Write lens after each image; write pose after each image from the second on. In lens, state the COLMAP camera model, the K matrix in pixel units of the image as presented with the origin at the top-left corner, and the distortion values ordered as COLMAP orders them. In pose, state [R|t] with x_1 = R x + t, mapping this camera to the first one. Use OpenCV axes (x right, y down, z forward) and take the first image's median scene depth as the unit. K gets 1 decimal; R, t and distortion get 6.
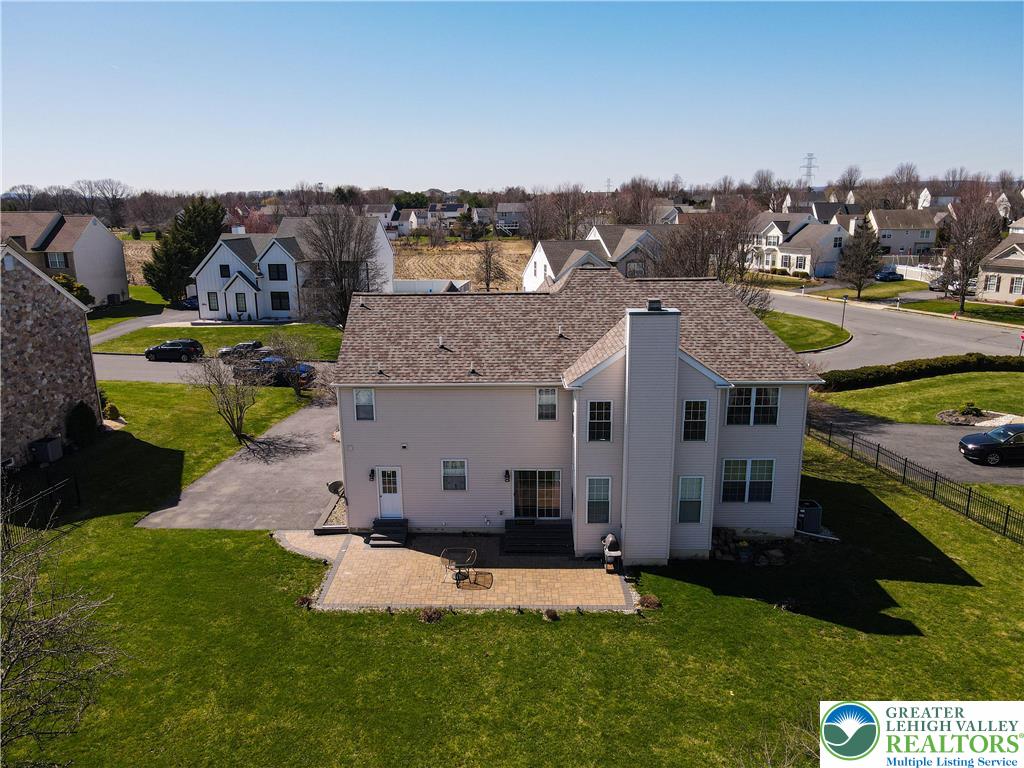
lens RADIAL K [[750.4, 0, 506.1], [0, 750.4, 383.2], [0, 0, 1]] dist [0.004857, 0.016866]
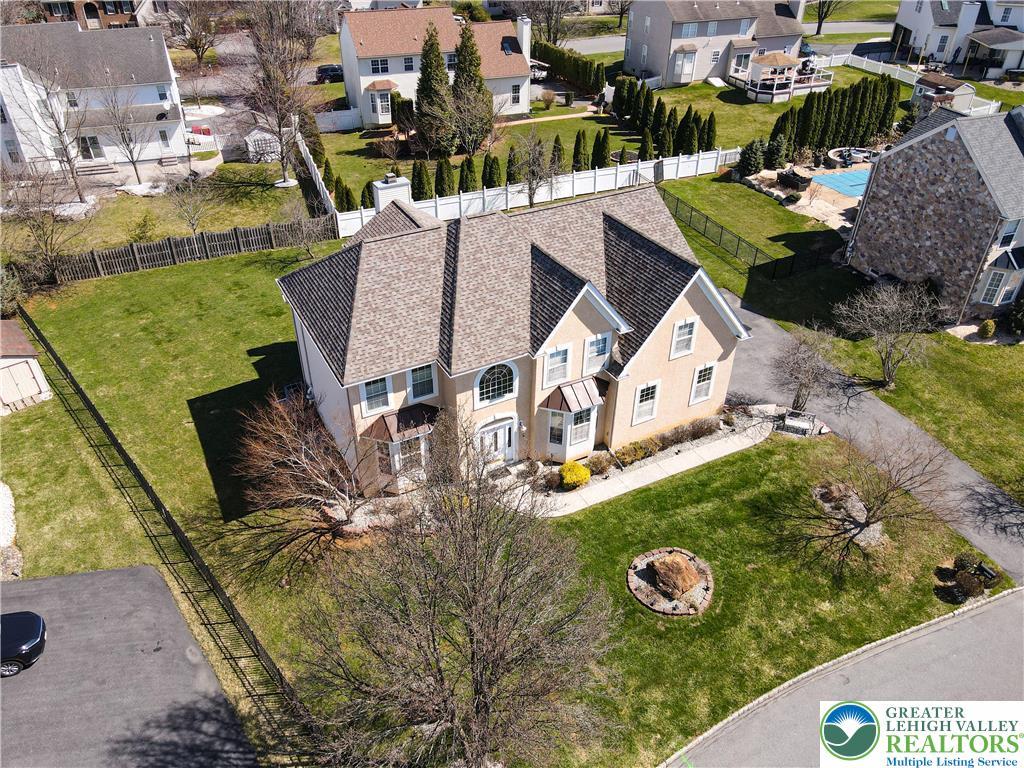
lens RADIAL K [[750.4, 0, 501.8], [0, 750.4, 384.1], [0, 0, 1]] dist [0.004857, 0.016866]
pose [[-0.874536, 0.285839, -0.391769, 0.595904], [-0.109954, 0.669930, 0.734237, -0.801591], [0.472331, 0.685193, -0.554449, 1.874809]]
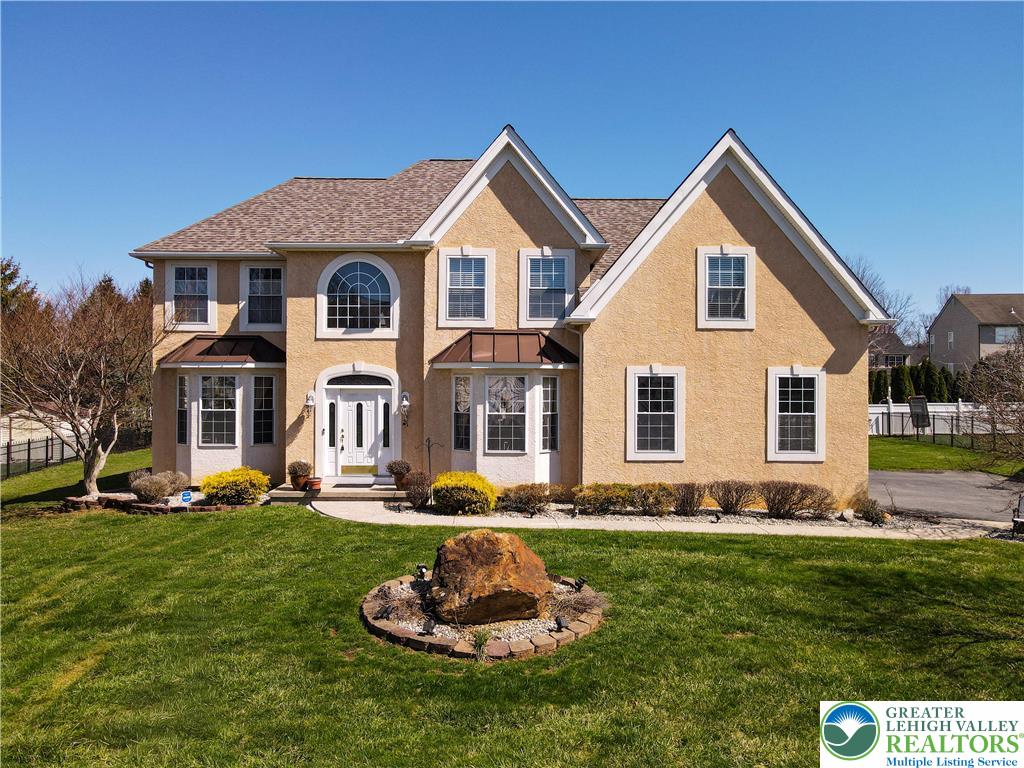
lens RADIAL K [[750.4, 0, 503.5], [0, 750.4, 381.8], [0, 0, 1]] dist [0.004857, 0.016866]
pose [[-0.999593, 0.007553, -0.027516, 0.097608], [0.000873, 0.971973, 0.235091, -0.128303], [0.028520, 0.234972, -0.971584, 1.928870]]
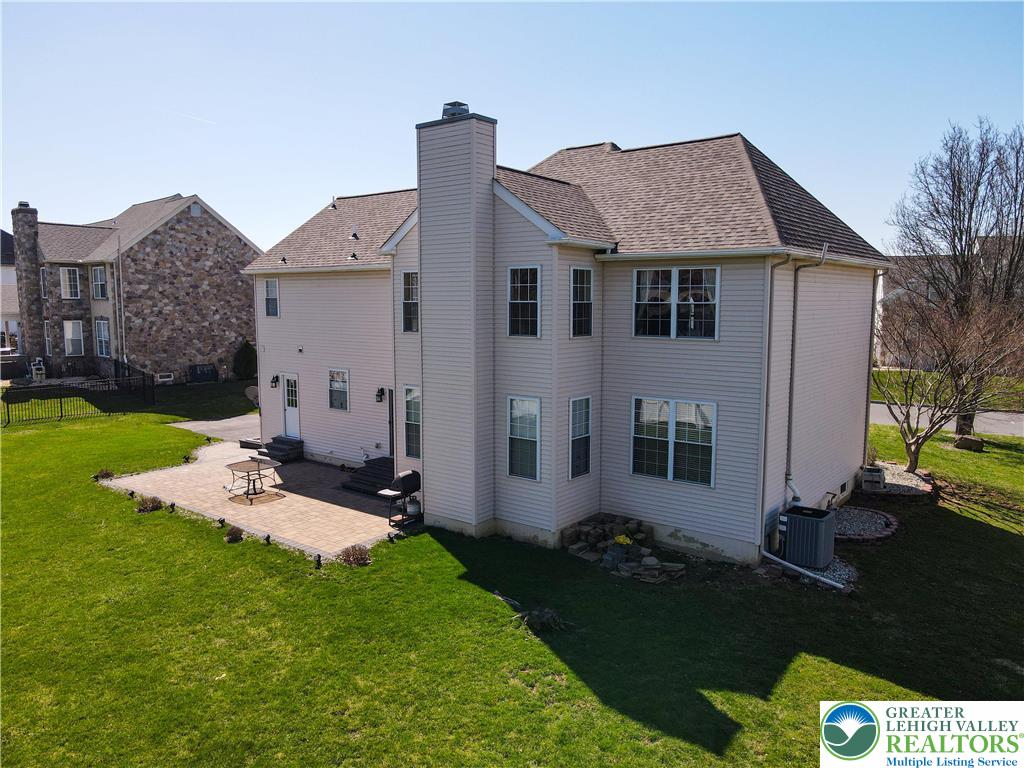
lens RADIAL K [[750.4, 0, 506.2], [0, 750.4, 386.2], [0, 0, 1]] dist [0.004857, 0.016866]
pose [[0.794514, 0.080427, -0.601897, 0.553849], [-0.155327, 0.985133, -0.073398, 0.148651], [0.587045, 0.151807, 0.795194, 0.461029]]
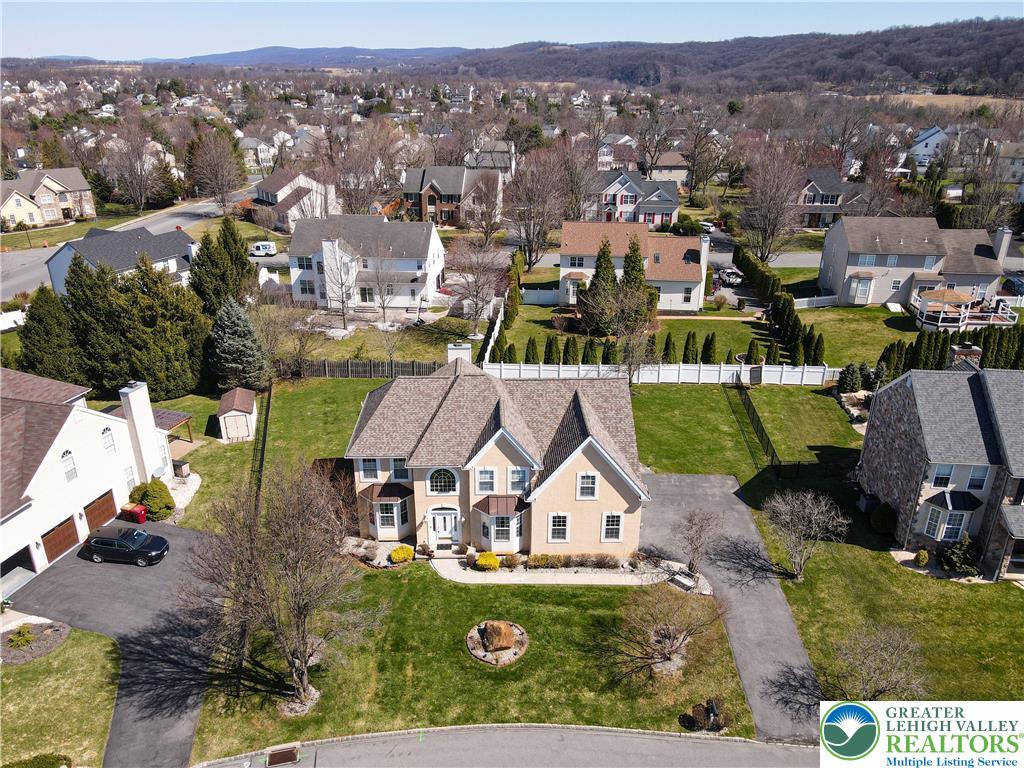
lens RADIAL K [[750.4, 0, 502.8], [0, 750.4, 386.3], [0, 0, 1]] dist [0.004857, 0.016866]
pose [[-0.999282, 0.025716, -0.027812, 0.114496], [0.003579, 0.795049, 0.606535, -1.147281], [0.037710, 0.606000, -0.794571, 2.421959]]
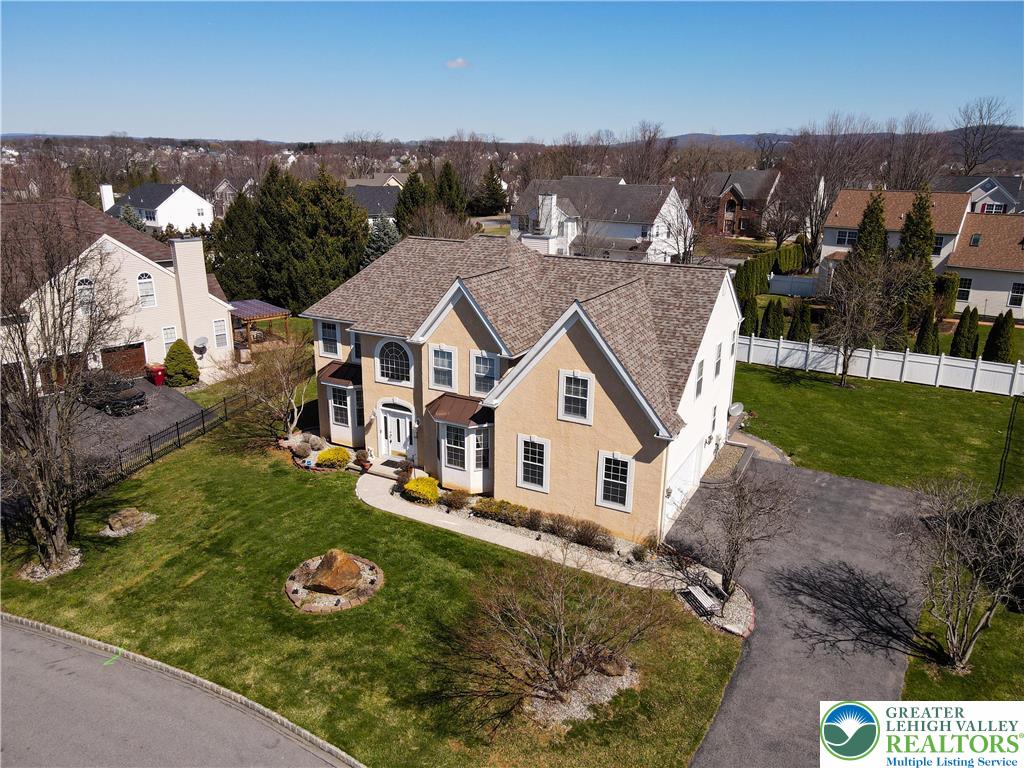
lens RADIAL K [[750.4, 0, 505.7], [0, 750.4, 386.4], [0, 0, 1]] dist [0.004857, 0.016866]
pose [[-0.891117, -0.133472, 0.433701, -0.414866], [0.111277, 0.862304, 0.494013, -0.534515], [-0.439919, 0.488484, -0.753561, 2.061682]]
